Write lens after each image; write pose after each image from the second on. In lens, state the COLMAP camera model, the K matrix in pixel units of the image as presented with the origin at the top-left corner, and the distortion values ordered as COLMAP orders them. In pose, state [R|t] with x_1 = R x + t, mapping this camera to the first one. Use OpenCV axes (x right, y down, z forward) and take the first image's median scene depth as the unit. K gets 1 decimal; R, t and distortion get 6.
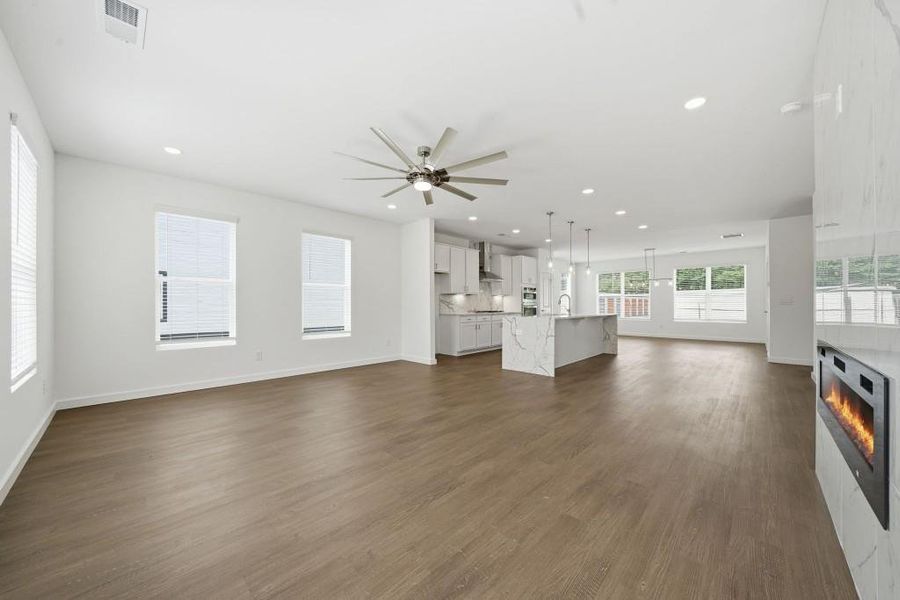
lens RADIAL K [[318.7, 0, 453.2], [0, 318.7, 303.4], [0, 0, 1]] dist [-0.000254, 0.000001]
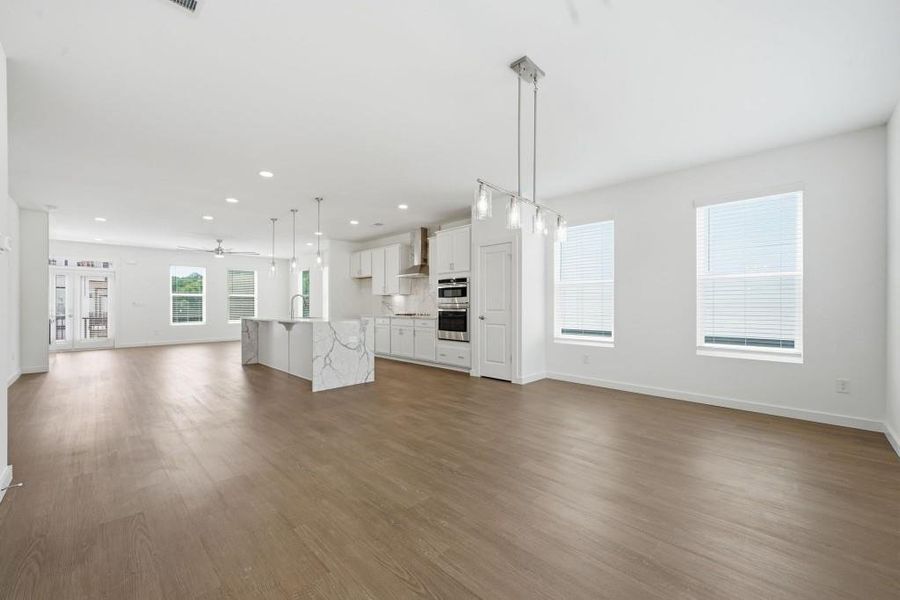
lens RADIAL K [[373.8, 0, 445.5], [0, 373.8, 304.3], [0, 0, 1]] dist [0.000471, 0.000108]
pose [[-0.011506, -0.001156, -0.999933, 1.169650], [0.005810, 0.999982, -0.001223, 0.000879], [0.999917, -0.005824, -0.011499, 1.208705]]
